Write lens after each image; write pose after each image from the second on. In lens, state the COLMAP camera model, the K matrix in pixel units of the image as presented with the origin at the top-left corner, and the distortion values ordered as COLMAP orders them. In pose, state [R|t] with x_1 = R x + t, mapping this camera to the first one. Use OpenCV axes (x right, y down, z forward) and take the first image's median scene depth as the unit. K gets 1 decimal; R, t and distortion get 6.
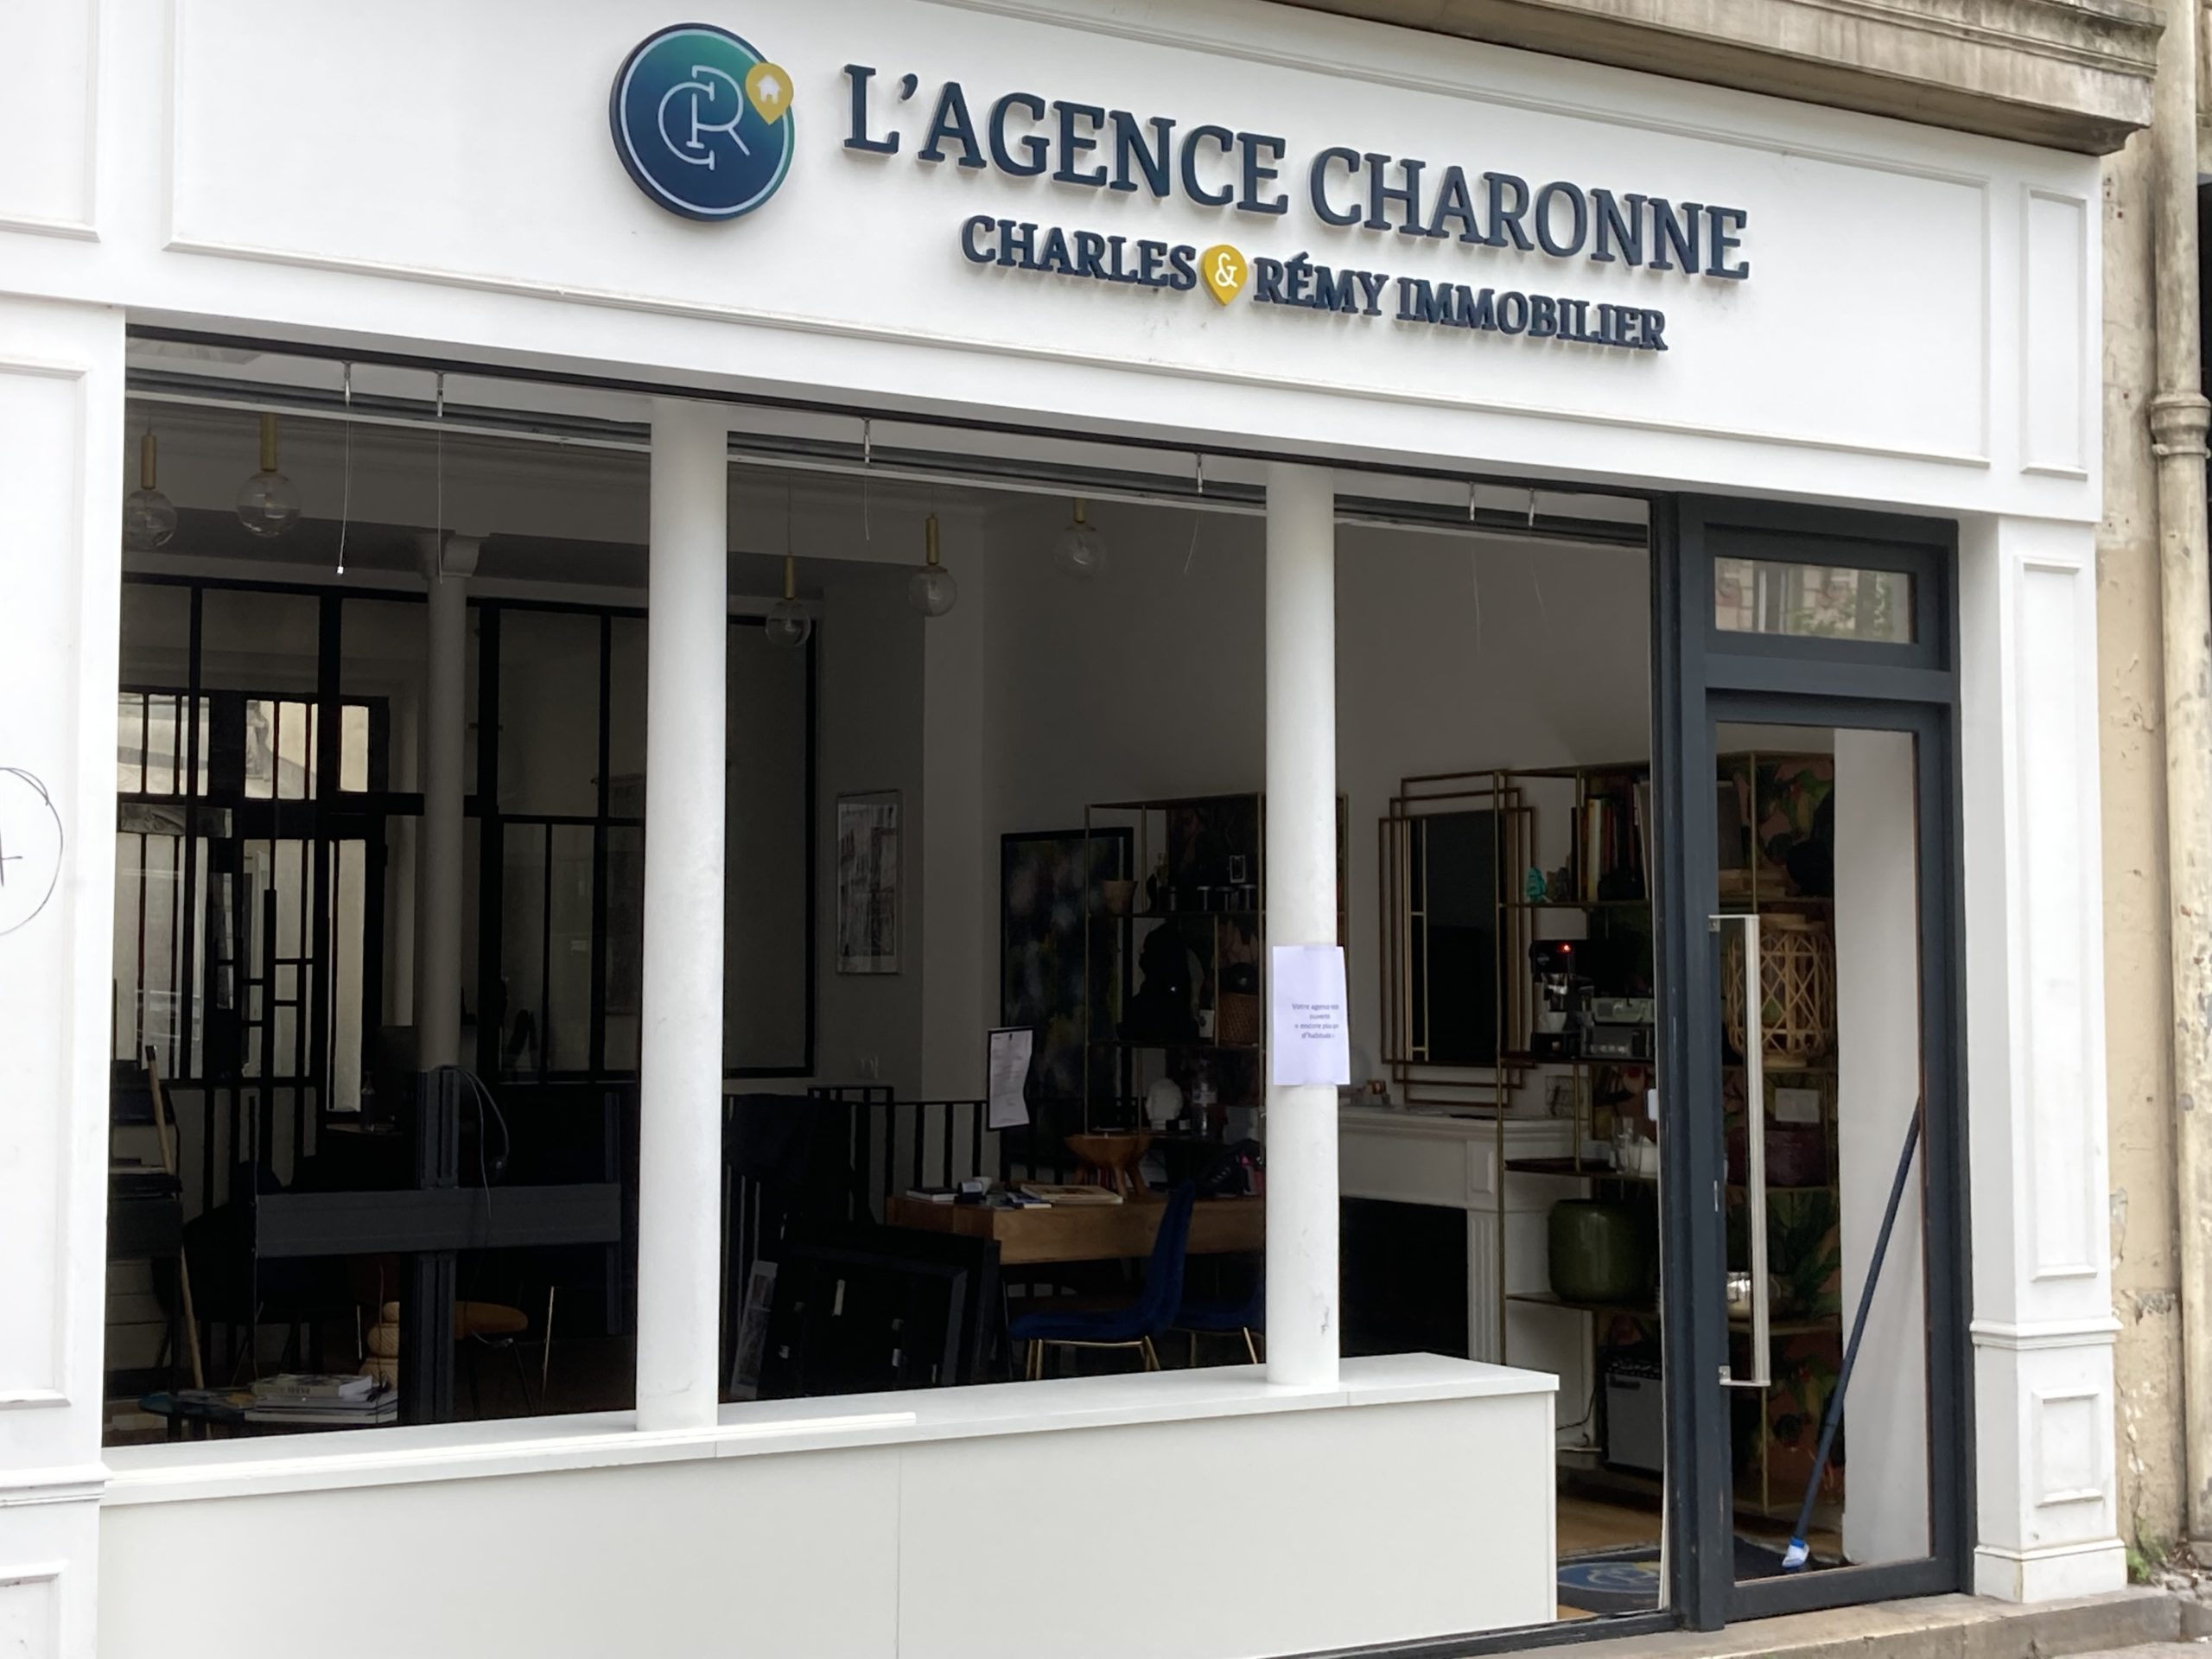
lens RADIAL K [[3263.6, 0, 1106.0], [0, 3263.6, 829.5], [0, 0, 1]] dist [0.088927, -0.375623]
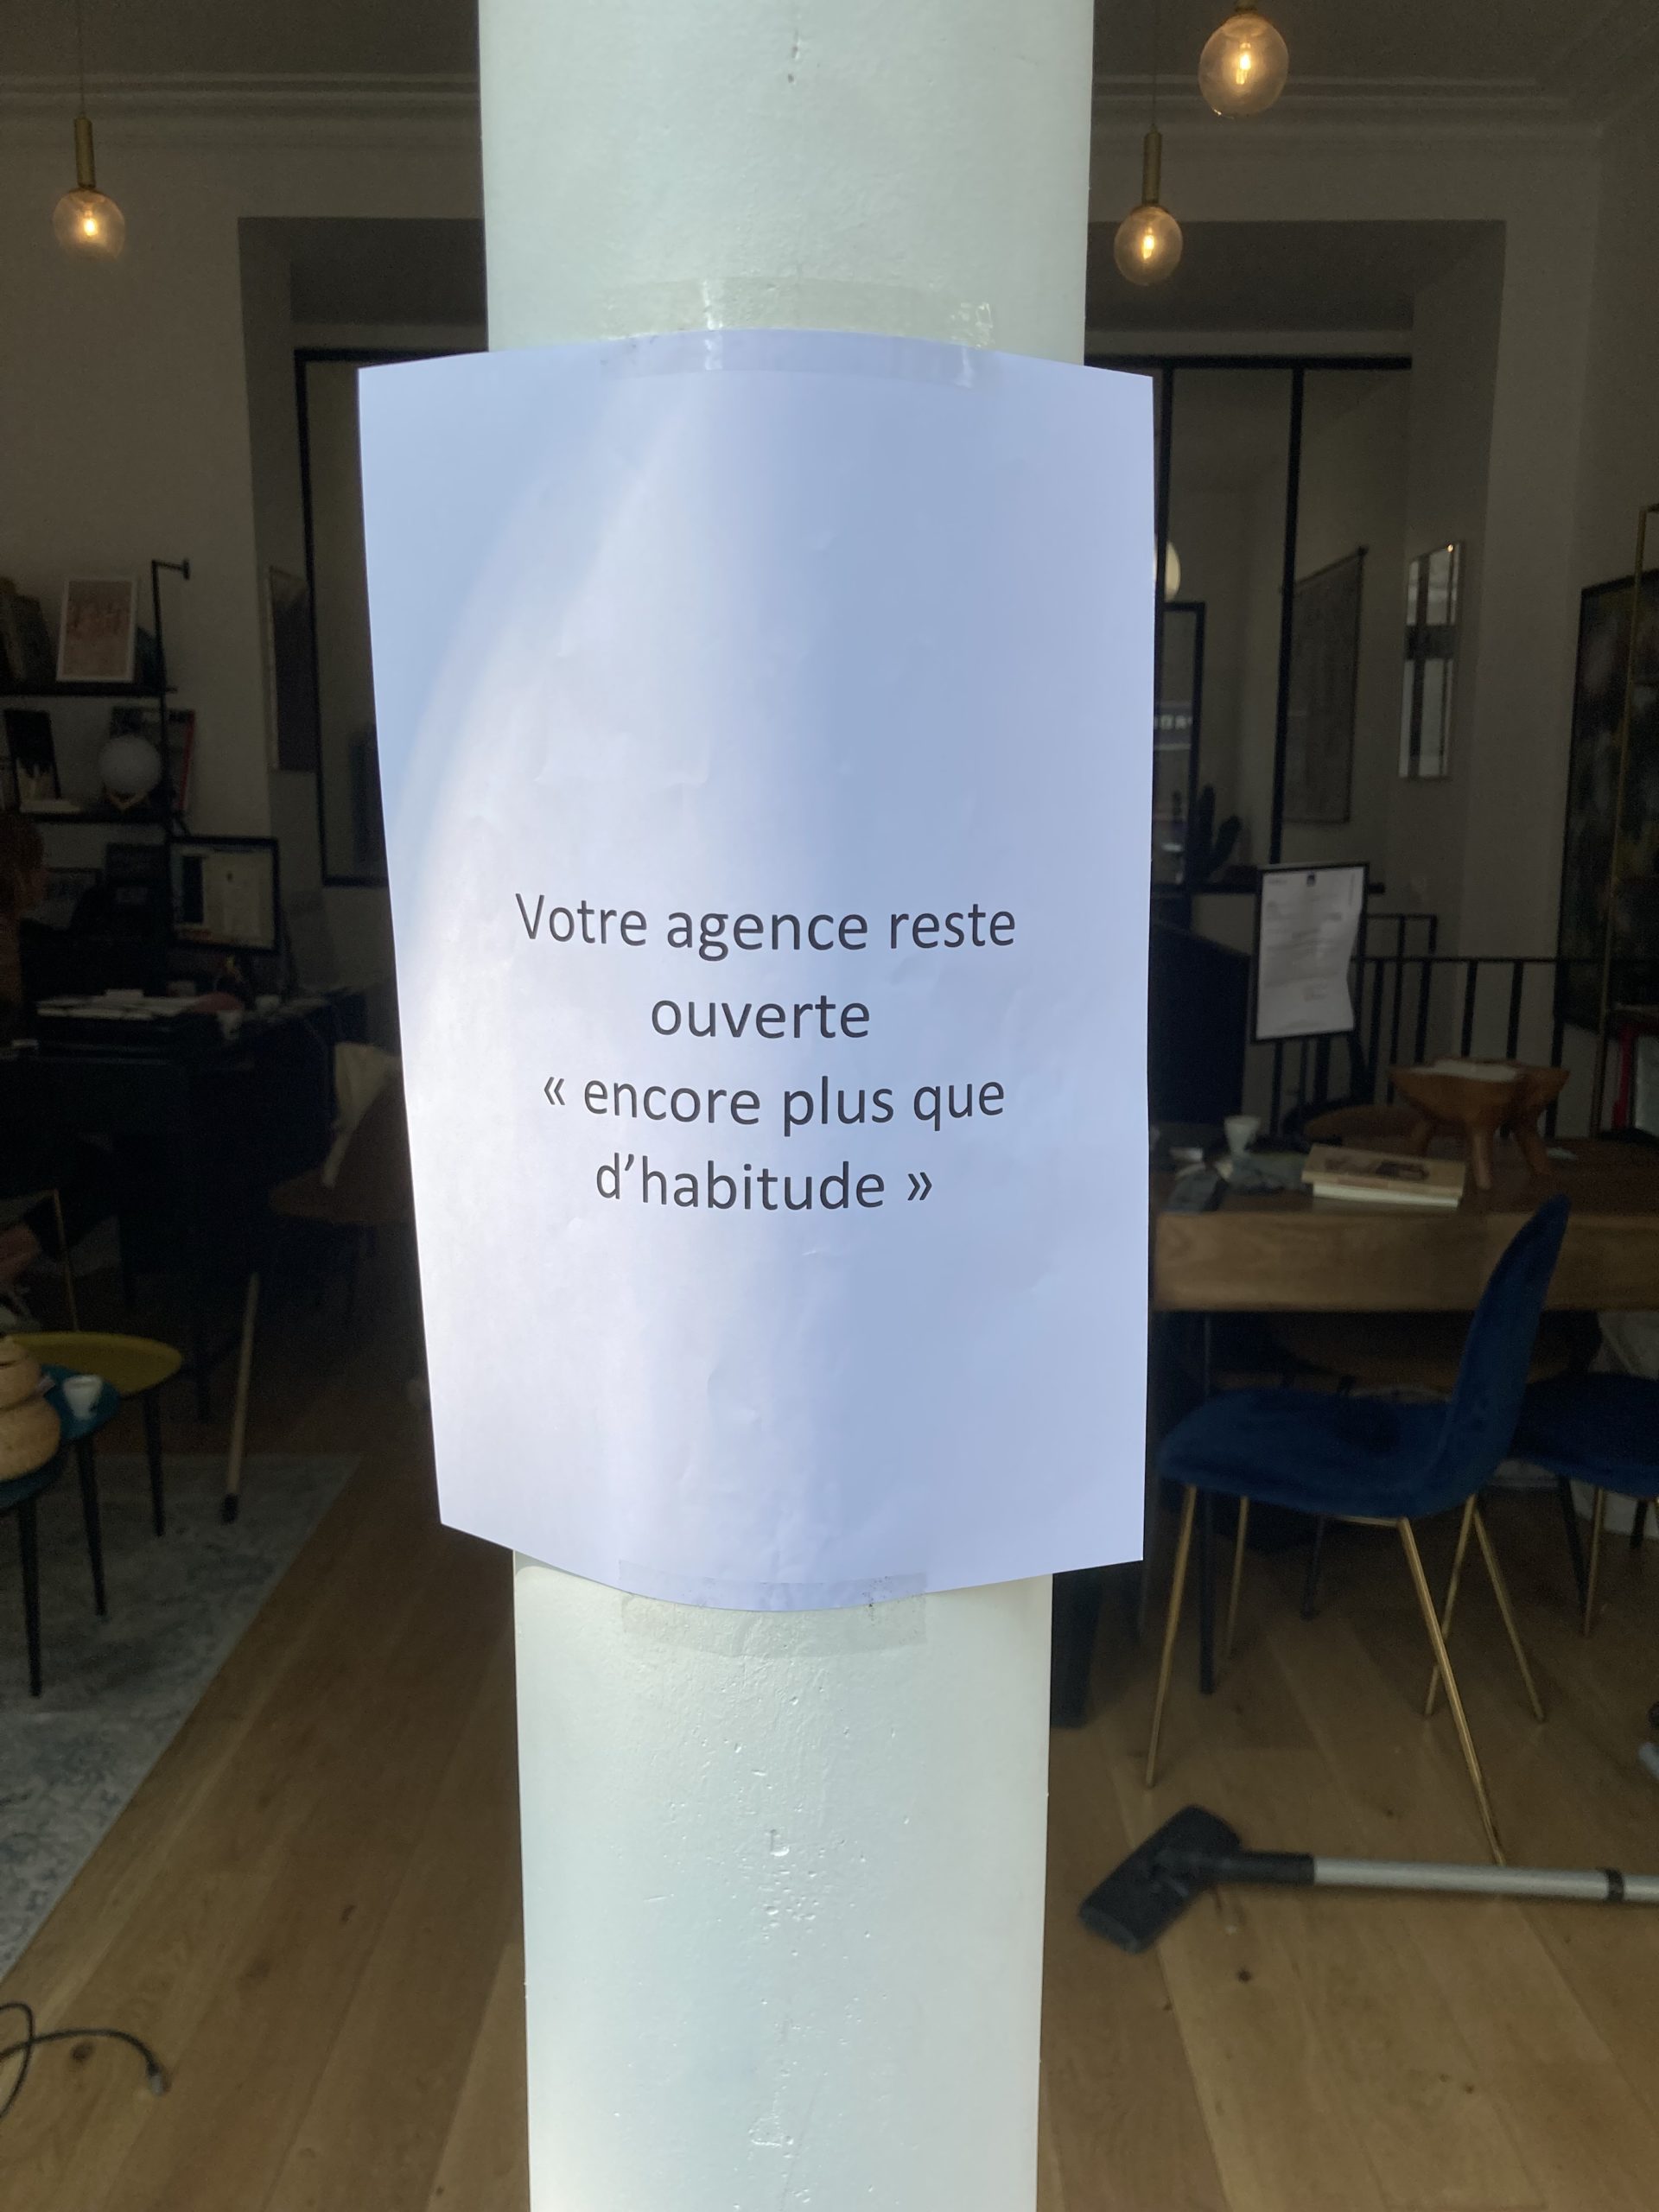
lens RADIAL K [[1811.4, 0, 829.5], [0, 1811.4, 1106.0], [0, 0, 1]] dist [-0.002991, -0.000420]
pose [[0.839146, 0.090889, -0.536259, 0.058128], [0.026248, 0.978024, 0.206835, 0.027855], [0.543273, -0.187640, 0.818319, 0.554389]]
